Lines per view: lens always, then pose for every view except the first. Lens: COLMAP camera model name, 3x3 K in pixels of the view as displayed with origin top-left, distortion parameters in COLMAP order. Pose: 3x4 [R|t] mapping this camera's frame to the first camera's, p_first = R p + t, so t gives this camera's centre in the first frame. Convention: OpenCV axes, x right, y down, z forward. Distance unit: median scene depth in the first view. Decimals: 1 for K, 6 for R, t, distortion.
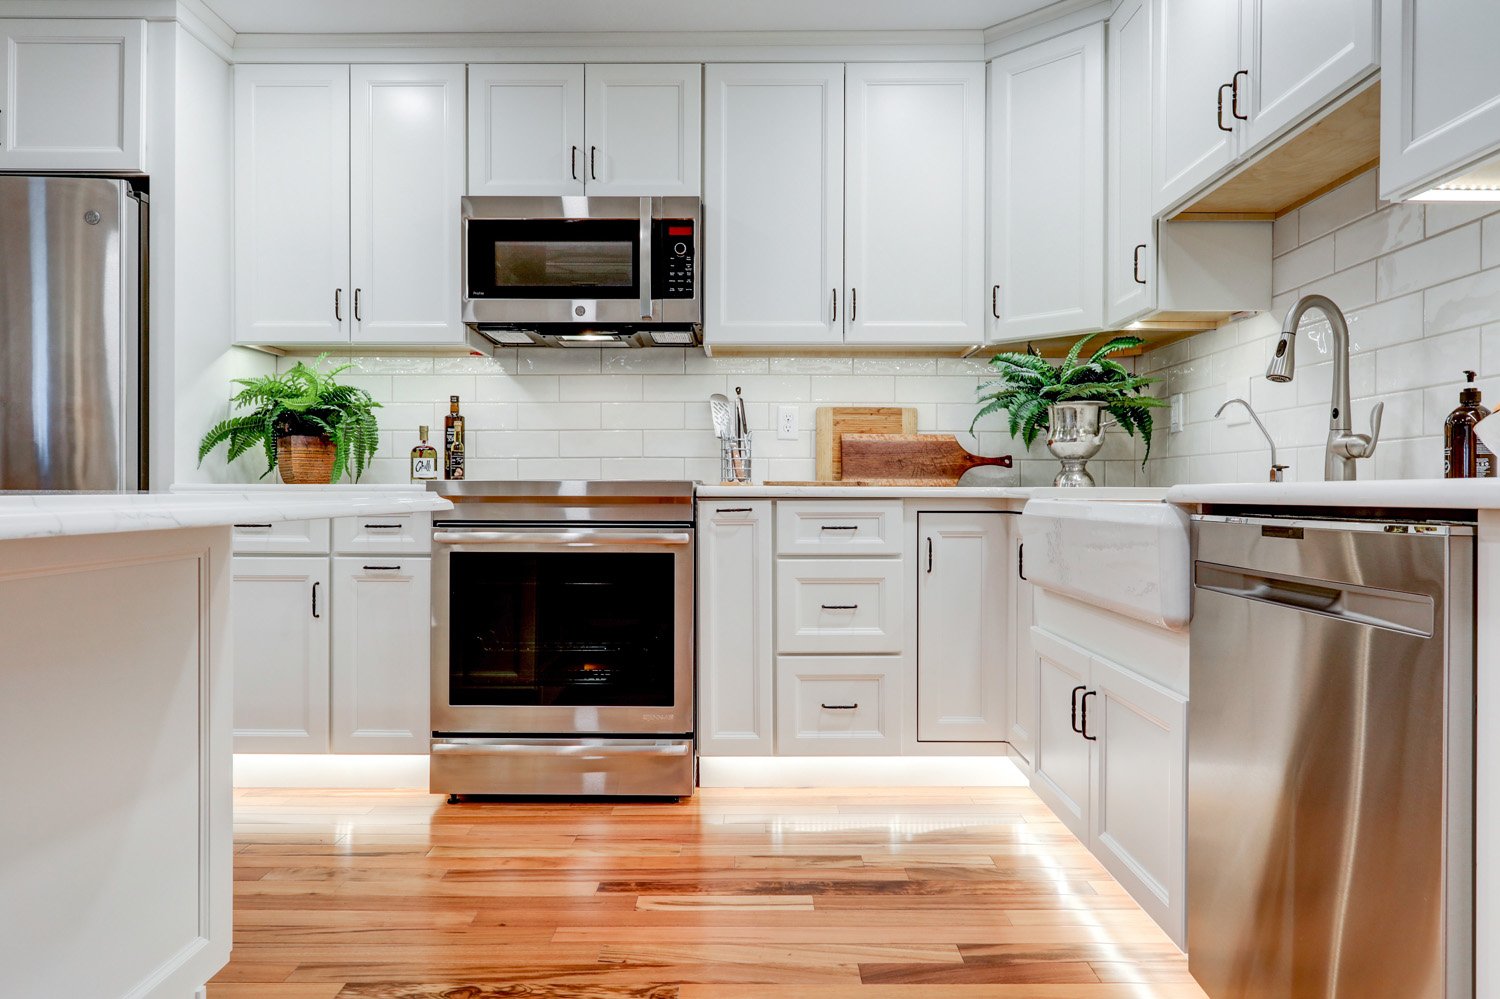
lens RADIAL K [[954.1, 0, 748.0], [0, 954.1, 502.2], [0, 0, 1]] dist [-0.010225, 0.006002]
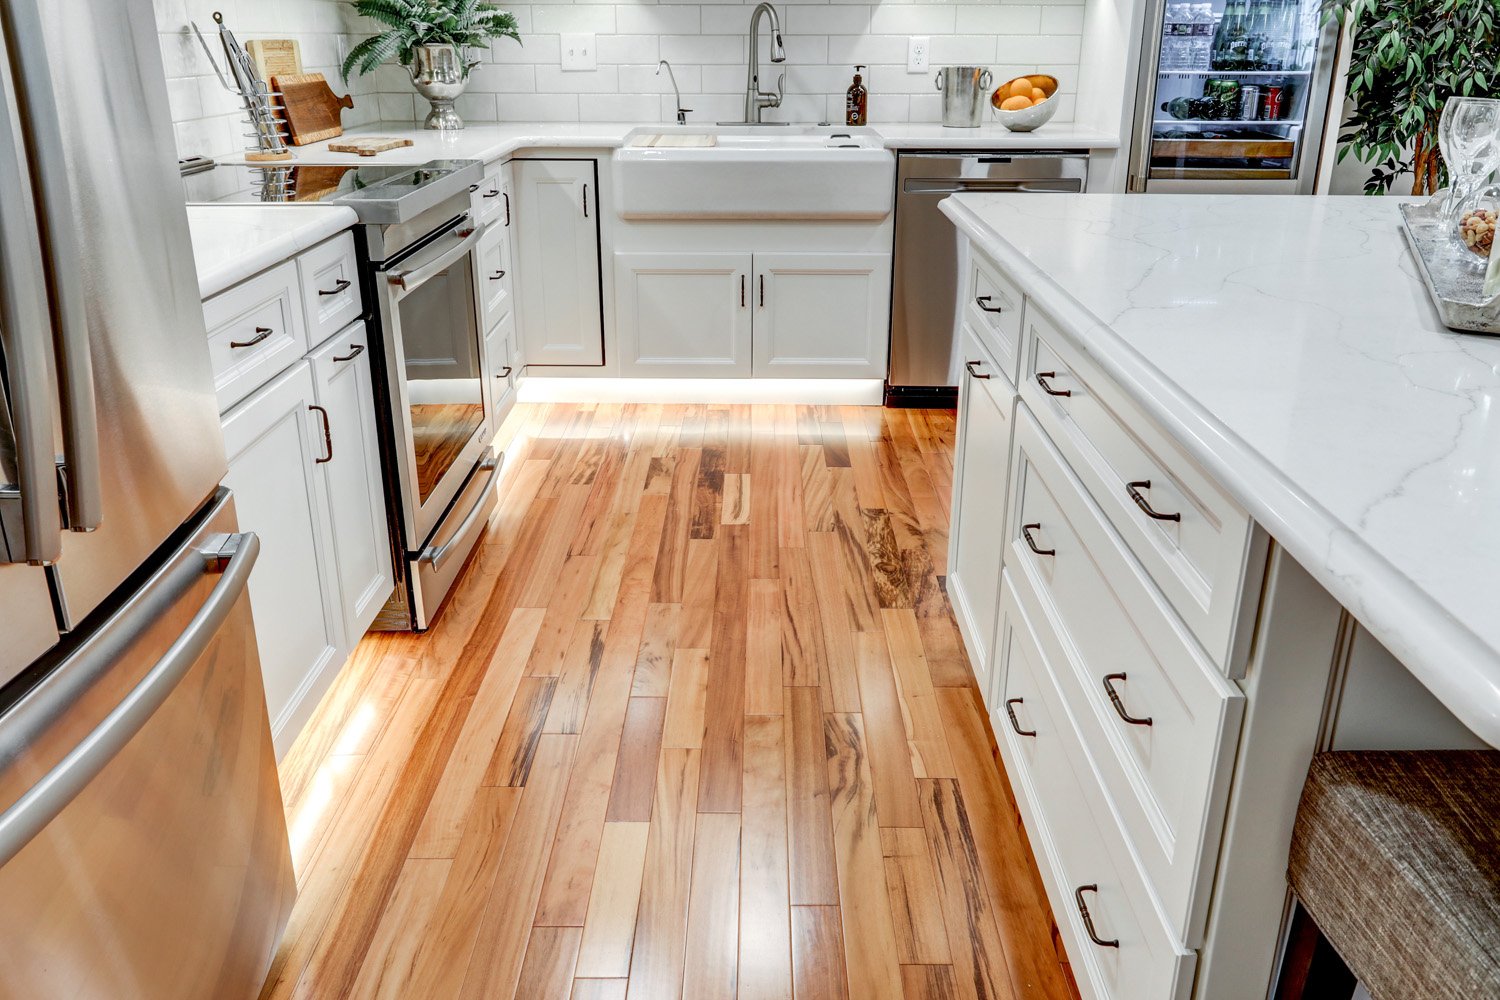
lens RADIAL K [[1222.1, 0, 753.1], [0, 1222.1, 494.7], [0, 0, 1]] dist [0.008135, -0.006379]
pose [[0.011432, -0.357912, 0.933685, -1.158172], [0.008390, 0.933748, 0.357834, -0.129156], [-0.999899, 0.003743, 0.013678, 0.708204]]
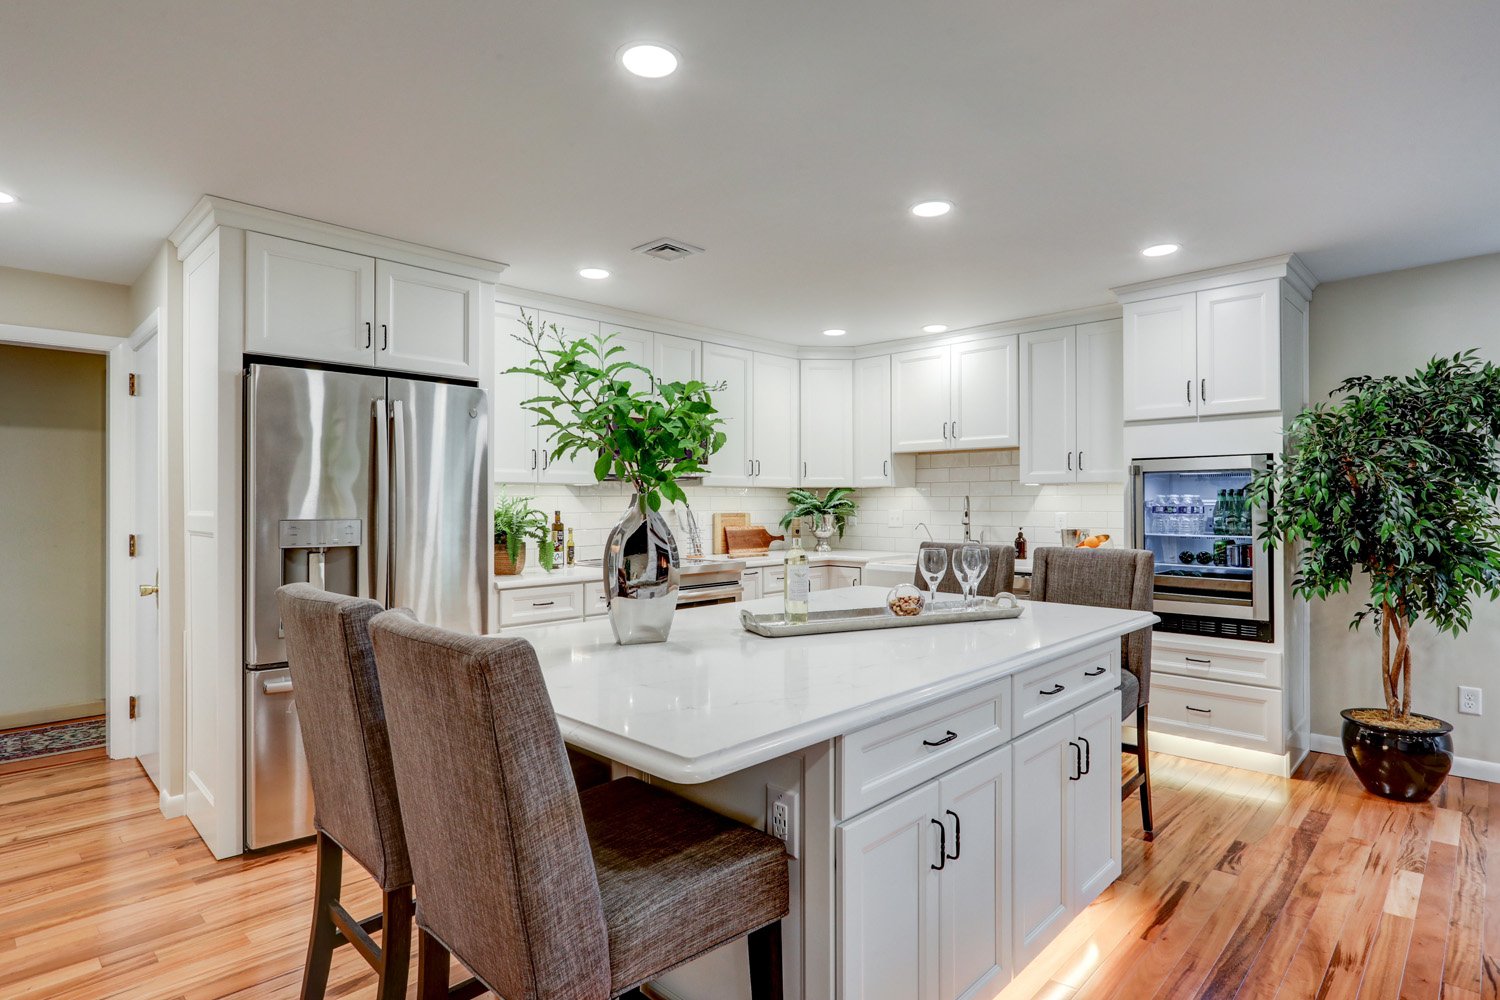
lens RADIAL K [[787.3, 0, 742.5], [0, 787.3, 497.7], [0, 0, 1]] dist [-0.009142, 0.002752]
pose [[0.693304, -0.002265, 0.720641, -1.249949], [0.012358, 0.999885, -0.008747, -0.140642], [-0.720539, 0.014970, 0.693253, -0.177785]]
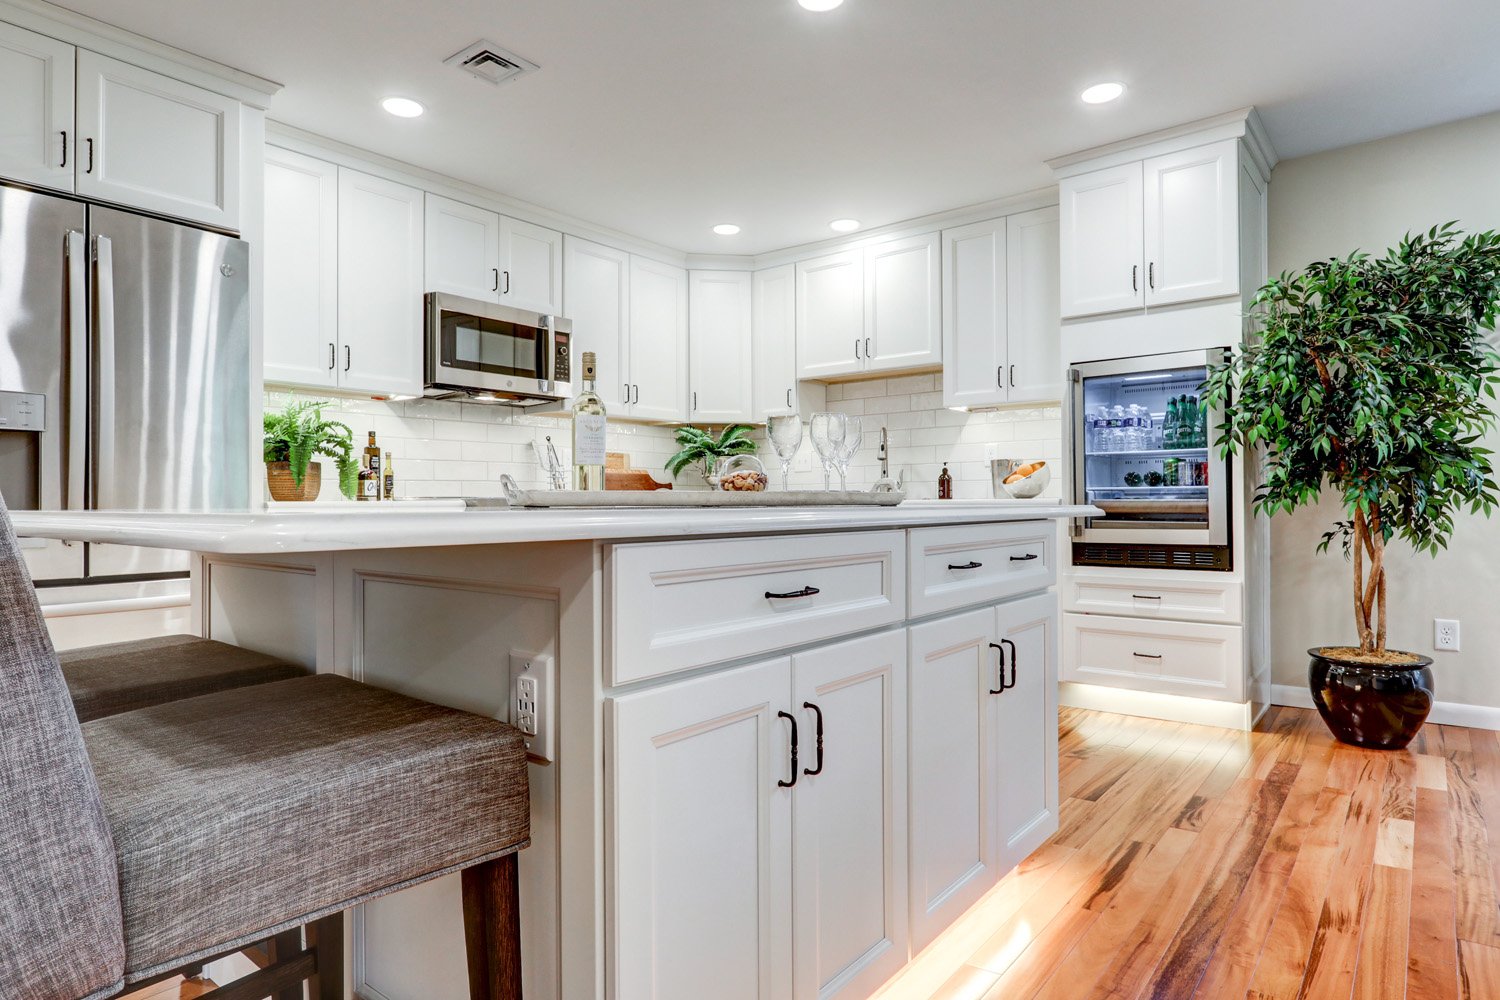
lens RADIAL K [[861.7, 0, 744.5], [0, 861.7, 498.8], [0, 0, 1]] dist [-0.005623, 0.001402]
pose [[0.620420, -0.003556, 0.784262, -1.072493], [0.016002, 0.999839, -0.008125, -0.005169], [-0.784107, 0.017591, 0.620377, -0.121522]]
